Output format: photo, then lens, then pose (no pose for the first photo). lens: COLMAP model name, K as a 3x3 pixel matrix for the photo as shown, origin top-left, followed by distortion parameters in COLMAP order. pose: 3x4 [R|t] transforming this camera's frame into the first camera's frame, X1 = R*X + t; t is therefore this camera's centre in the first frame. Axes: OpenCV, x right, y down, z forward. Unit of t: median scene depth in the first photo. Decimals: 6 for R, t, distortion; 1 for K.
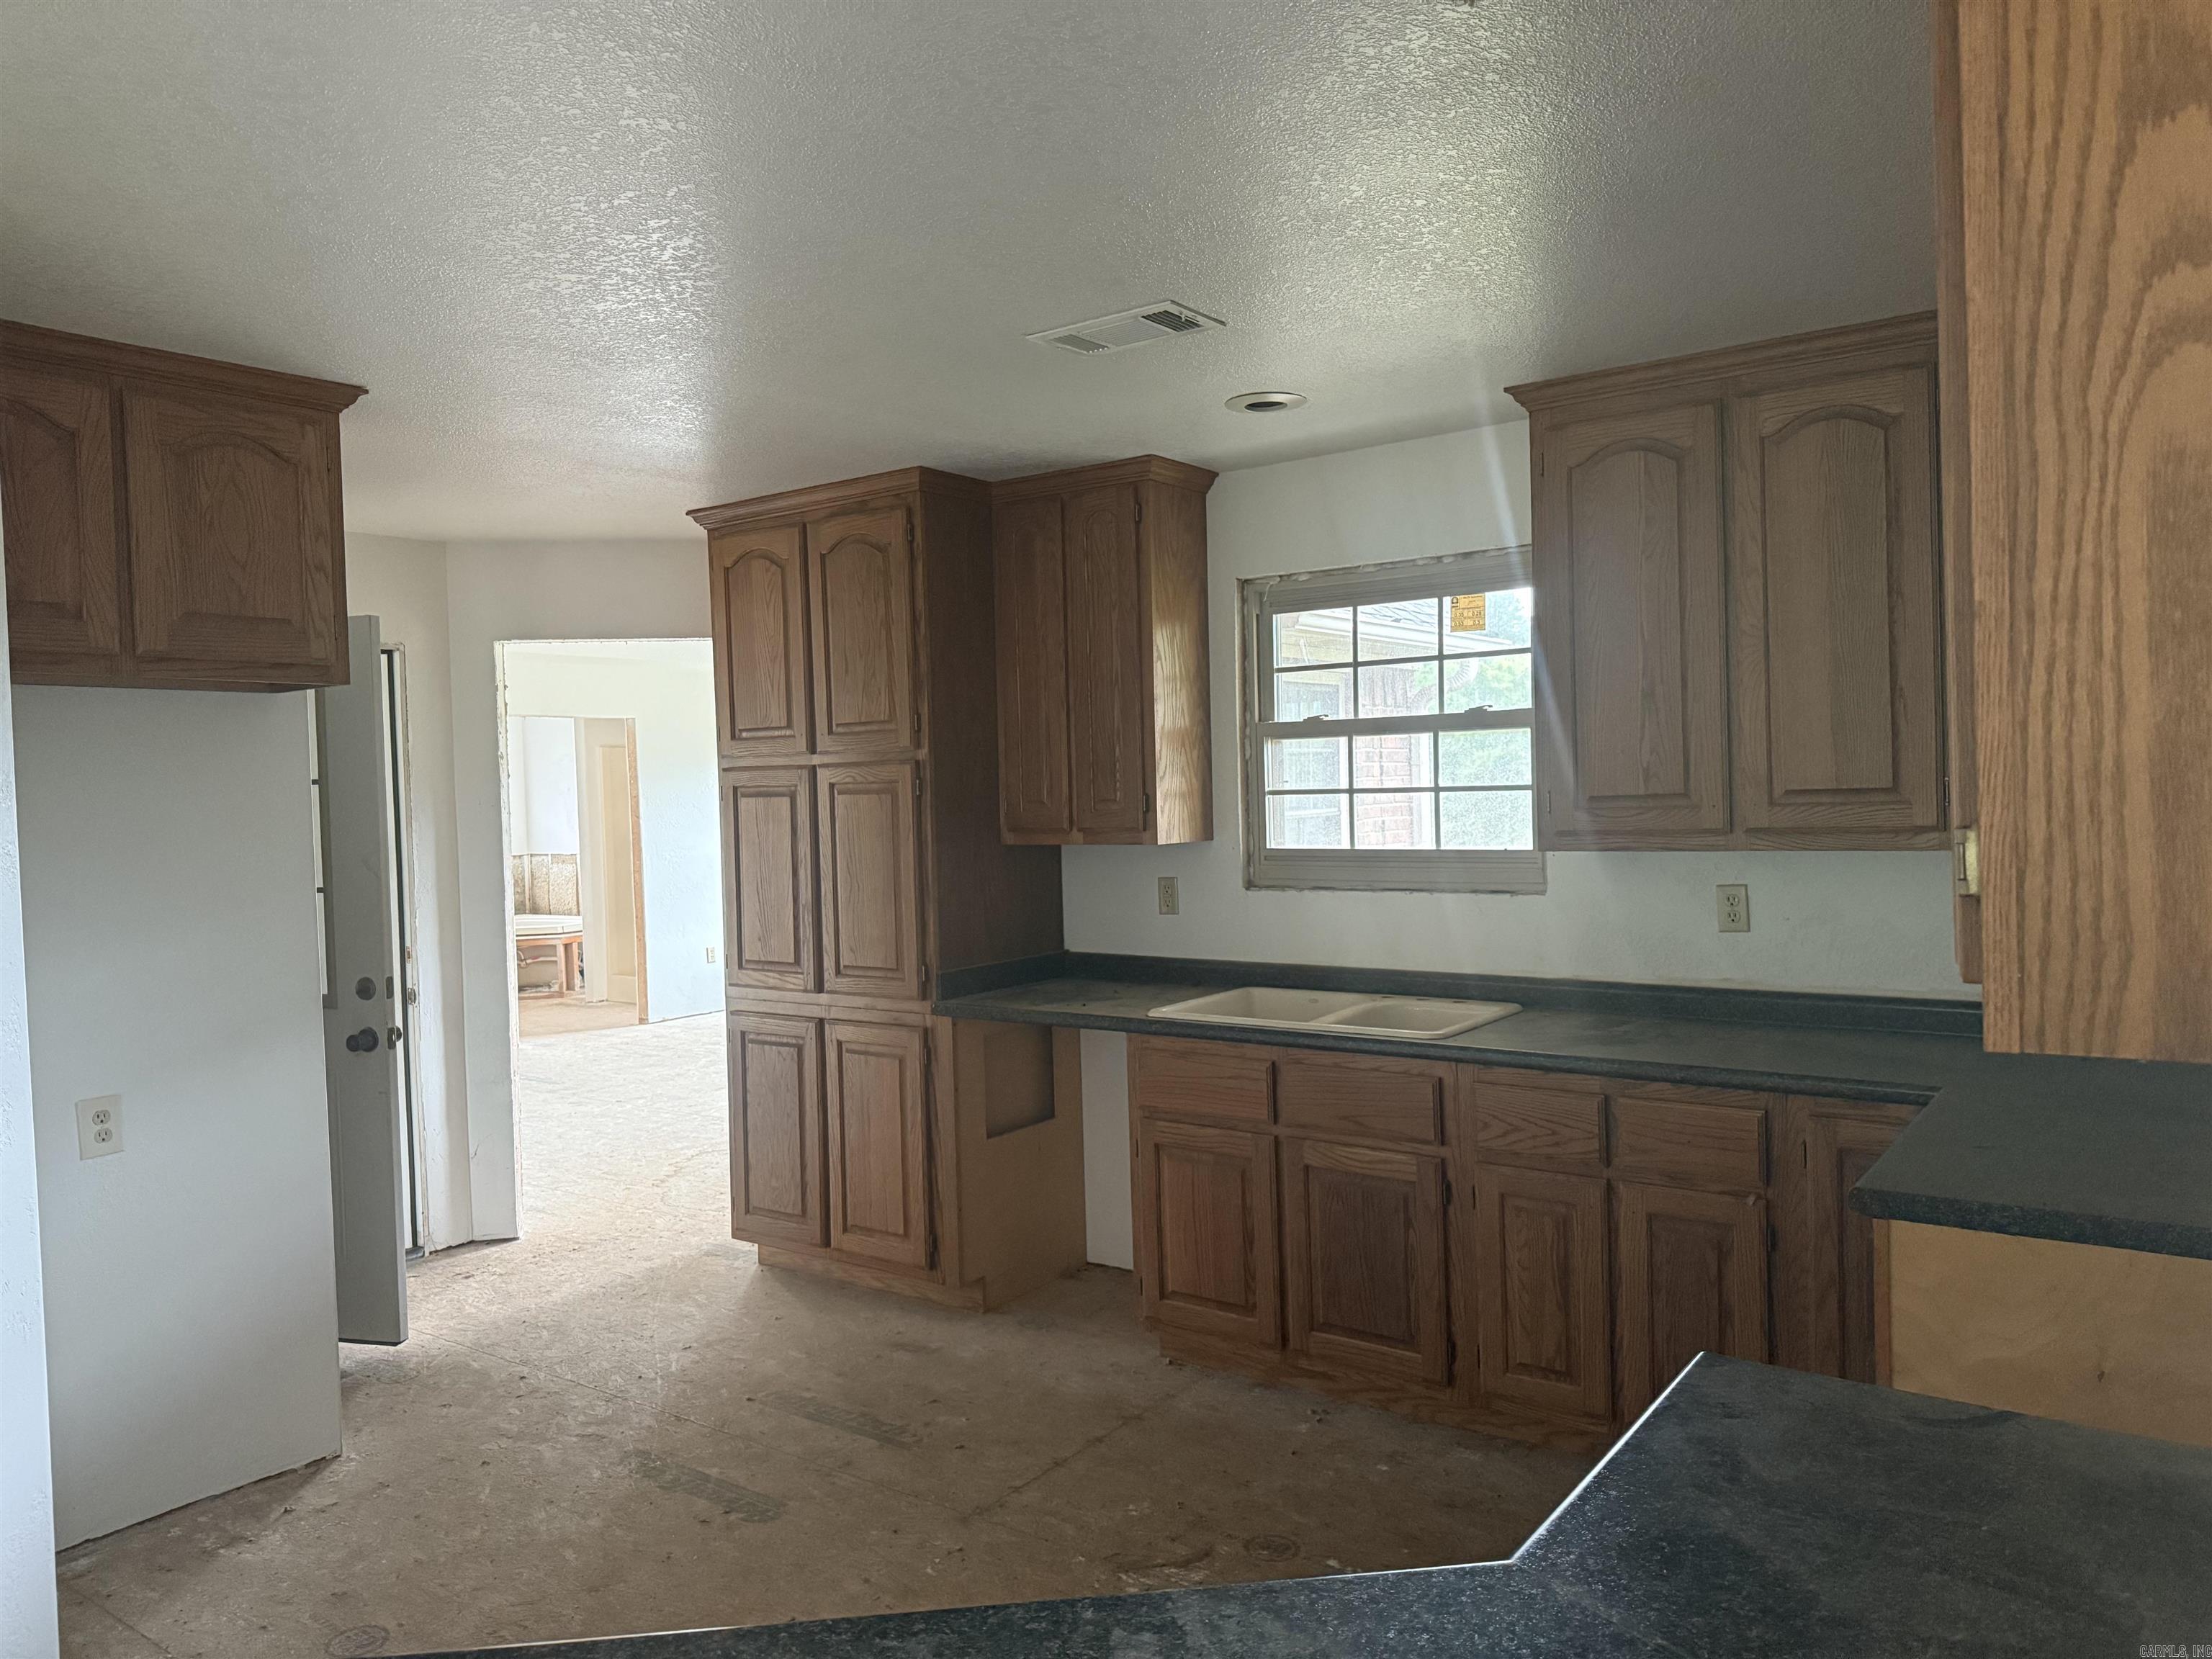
lens RADIAL K [[1538.0, 0, 1108.7], [0, 1538.0, 819.4], [0, 0, 1]] dist [0.135980, -0.212933]
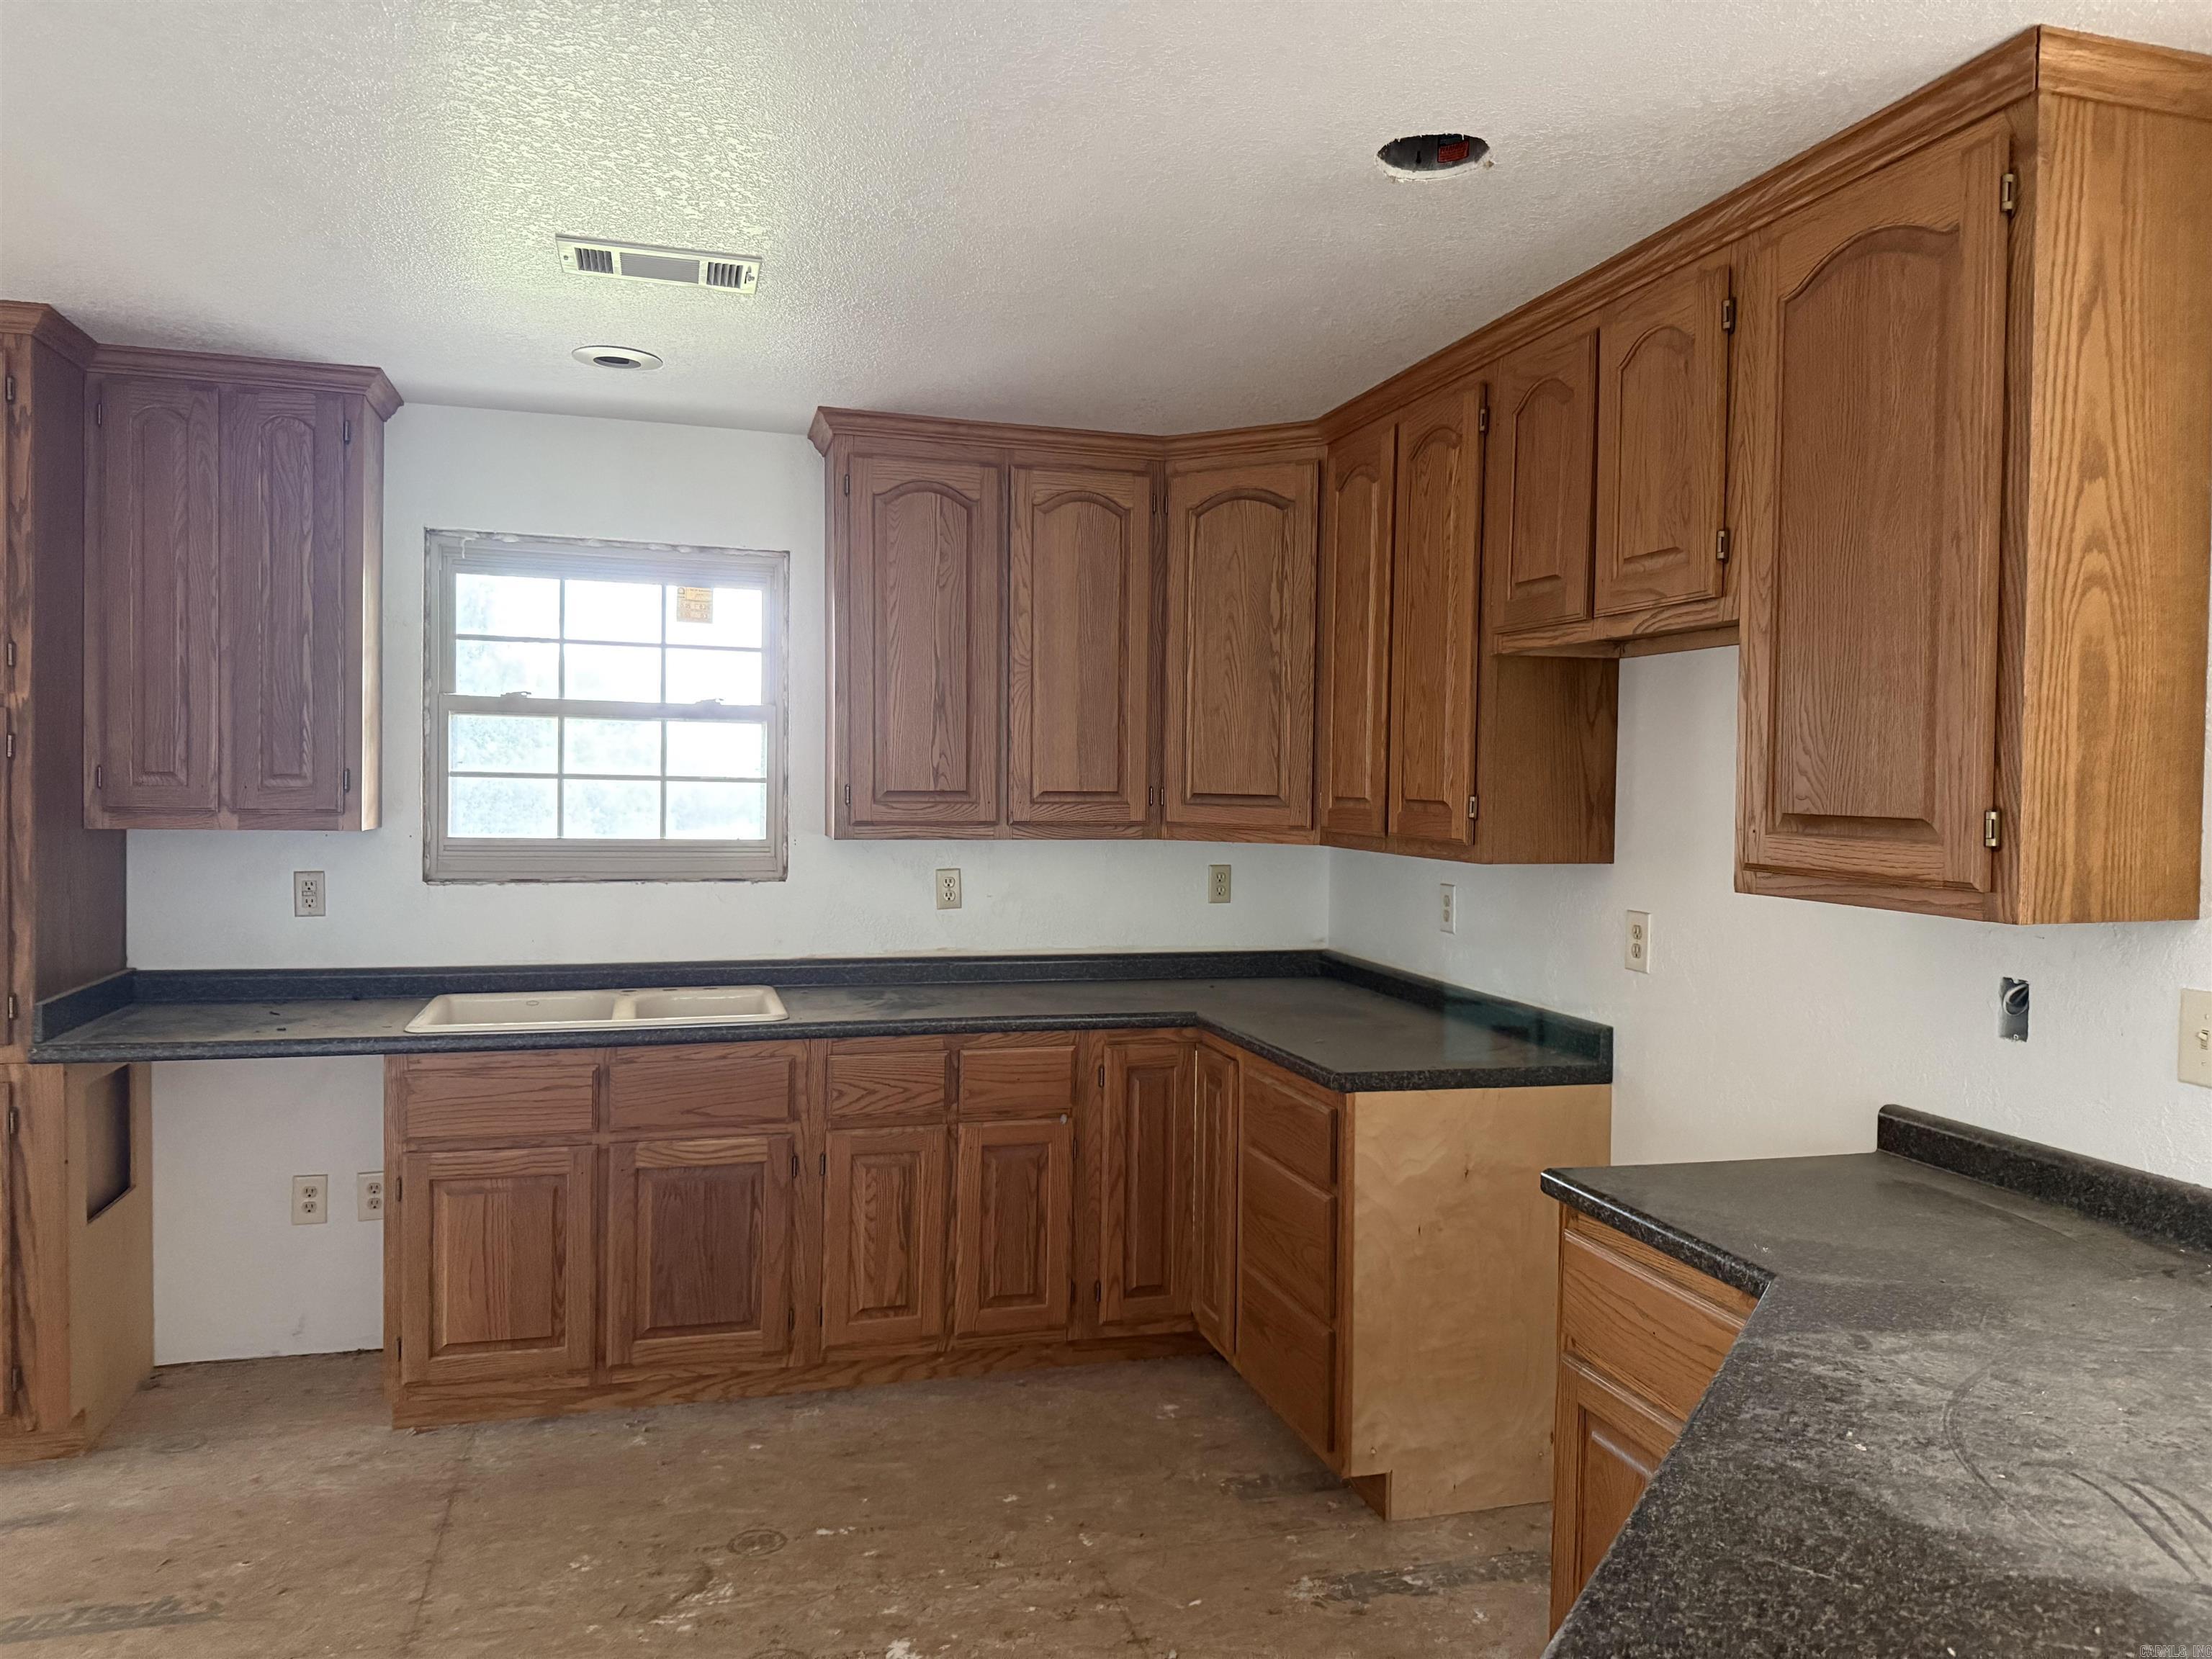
lens RADIAL K [[1538.0, 0, 1108.7], [0, 1538.0, 819.4], [0, 0, 1]] dist [0.135980, -0.212933]
pose [[0.610889, 0.018822, 0.791493, -0.450716], [-0.016818, 0.999800, -0.010796, 0.014488], [-0.791538, -0.006717, 0.611083, 0.185227]]
